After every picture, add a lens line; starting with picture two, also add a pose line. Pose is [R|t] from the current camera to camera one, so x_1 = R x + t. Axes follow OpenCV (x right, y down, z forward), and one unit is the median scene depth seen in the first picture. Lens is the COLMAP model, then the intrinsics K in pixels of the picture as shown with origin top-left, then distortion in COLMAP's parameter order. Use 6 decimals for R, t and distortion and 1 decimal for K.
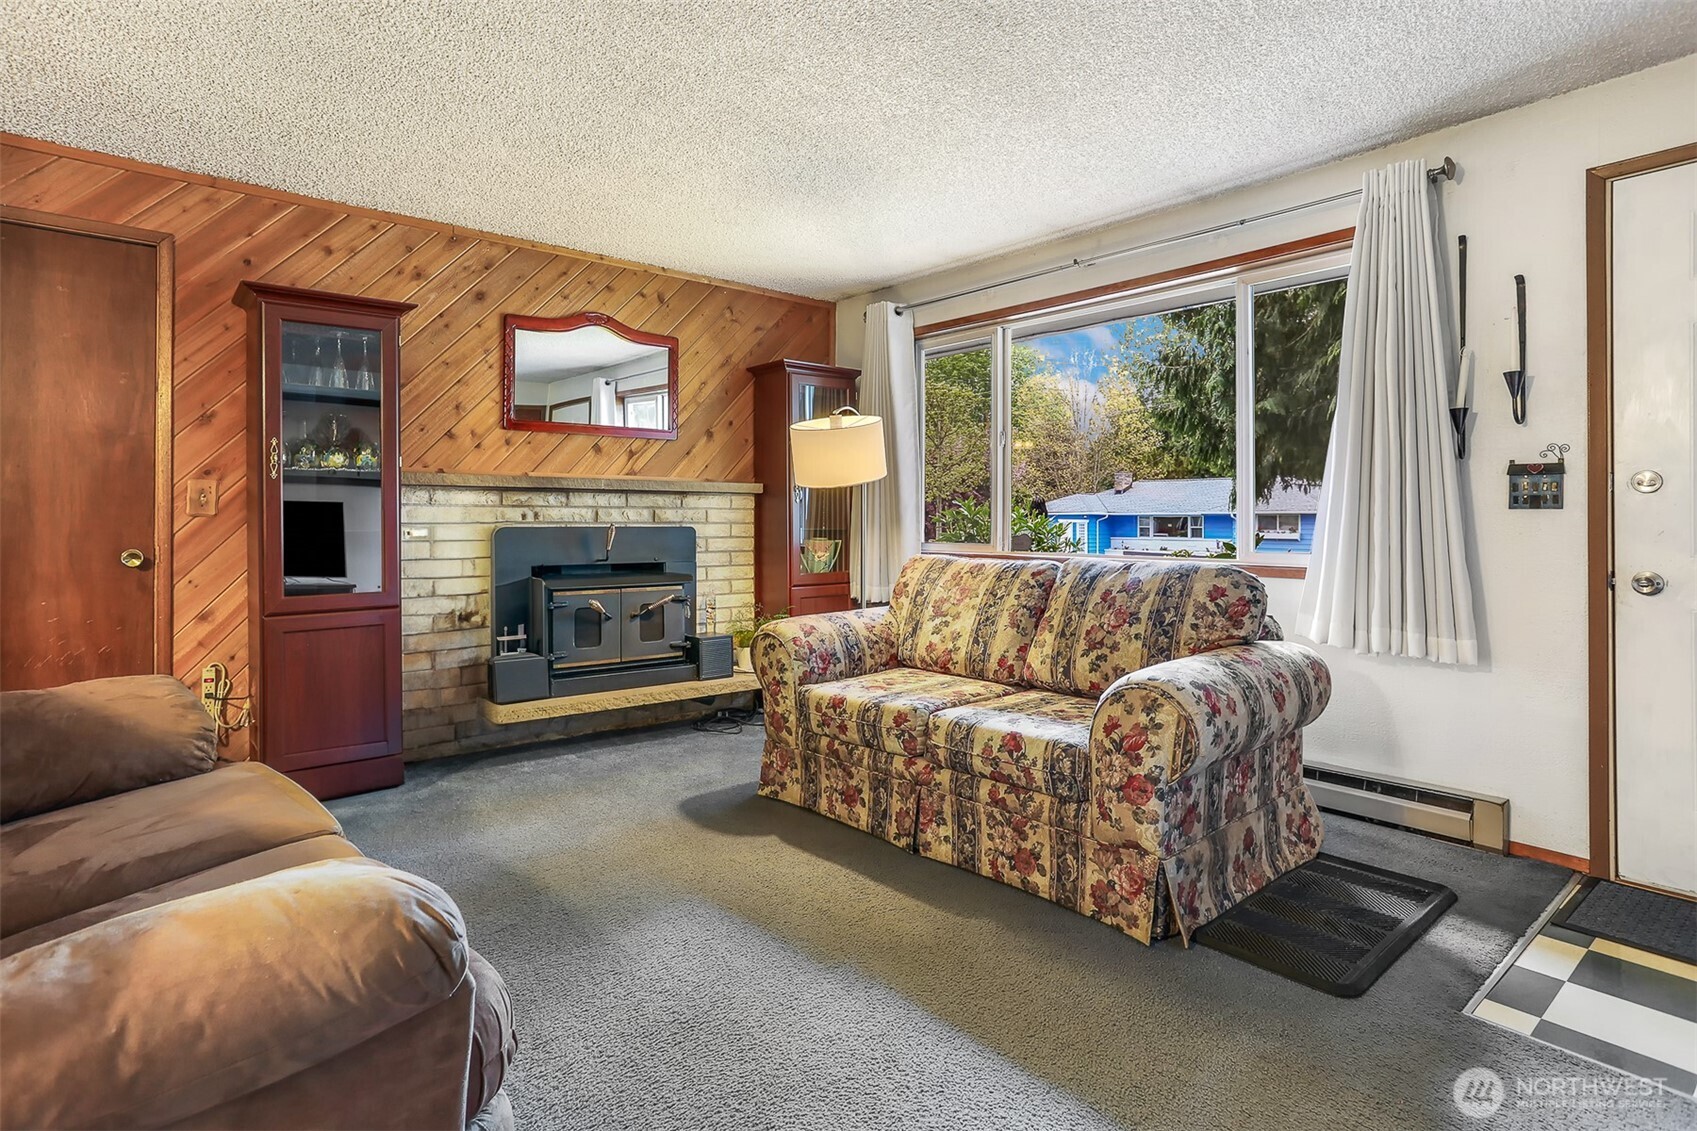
lens RADIAL K [[873.4, 0, 840.4], [0, 873.4, 501.5], [0, 0, 1]] dist [-0.020221, 0.000066]
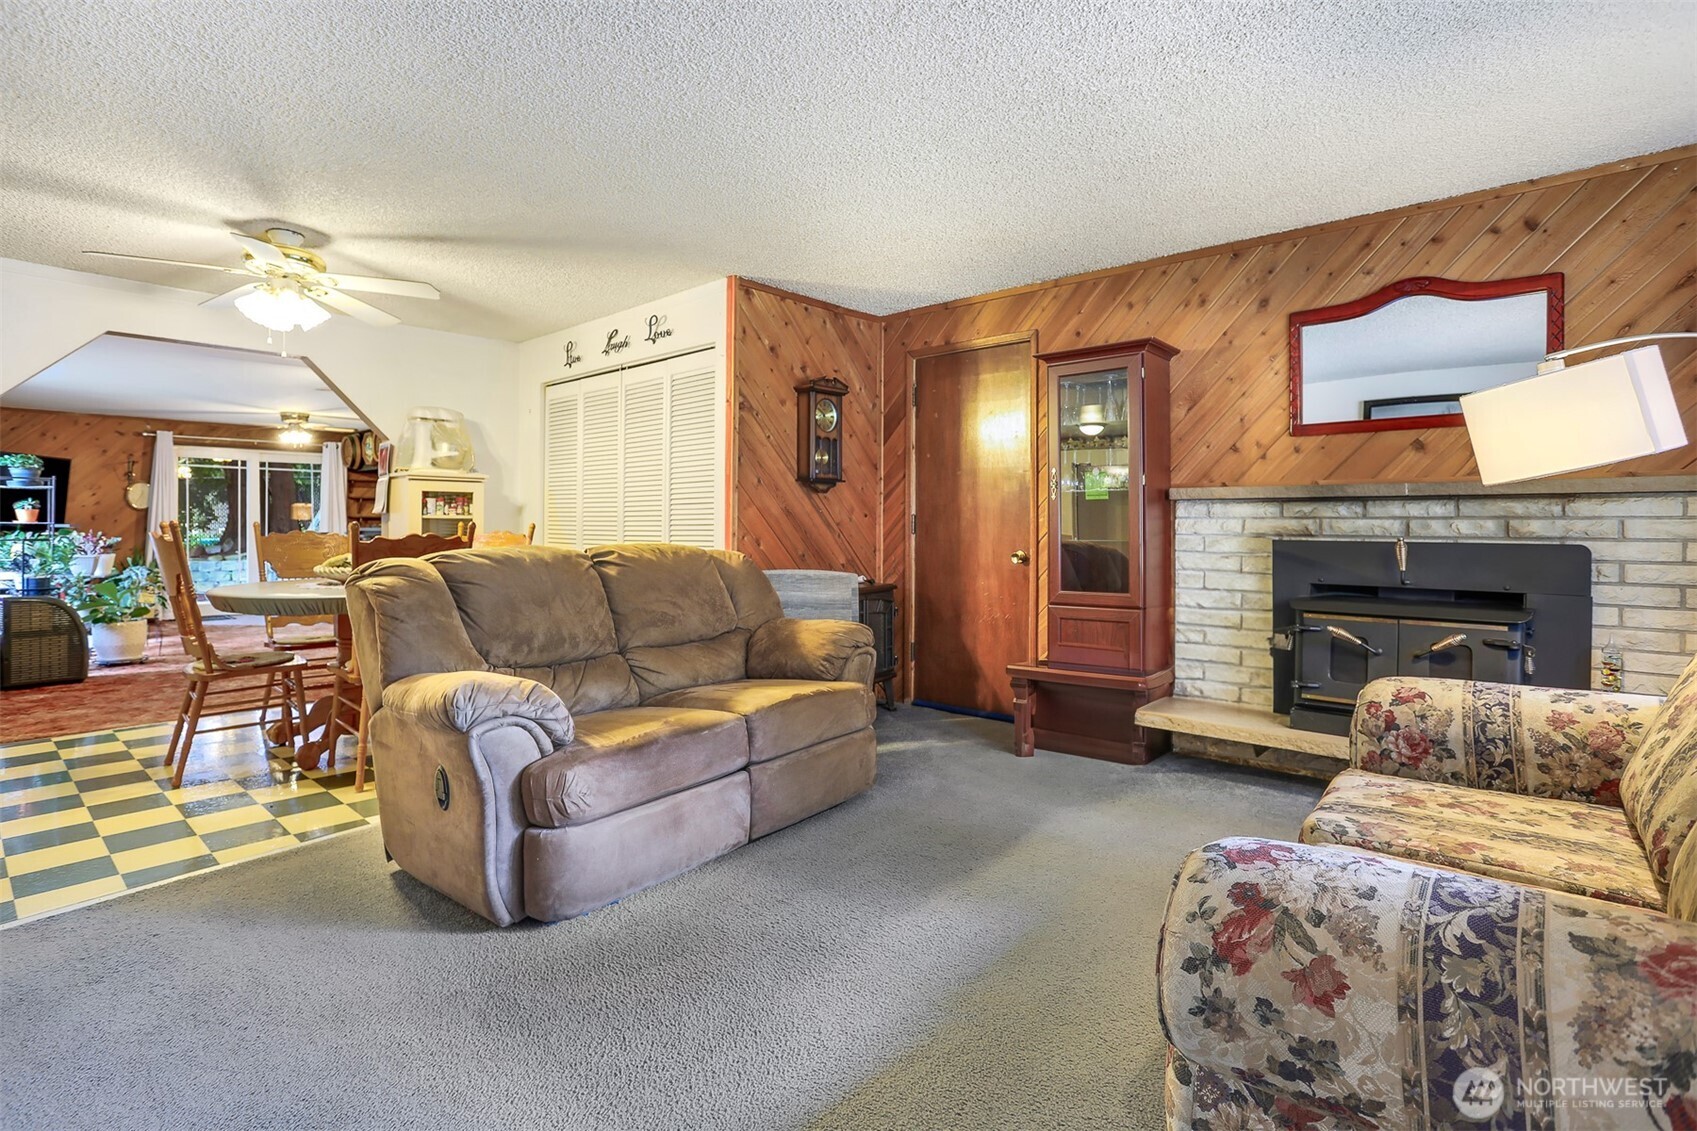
lens RADIAL K [[833.5, 0, 842.6], [0, 833.5, 530.7], [0, 0, 1]] dist [-0.018540, 0.000258]
pose [[0.152573, 0.002425, -0.988289, 0.430910], [0.013050, 0.999905, 0.004468, 0.008727], [0.988206, -0.013579, 0.152527, 0.388558]]
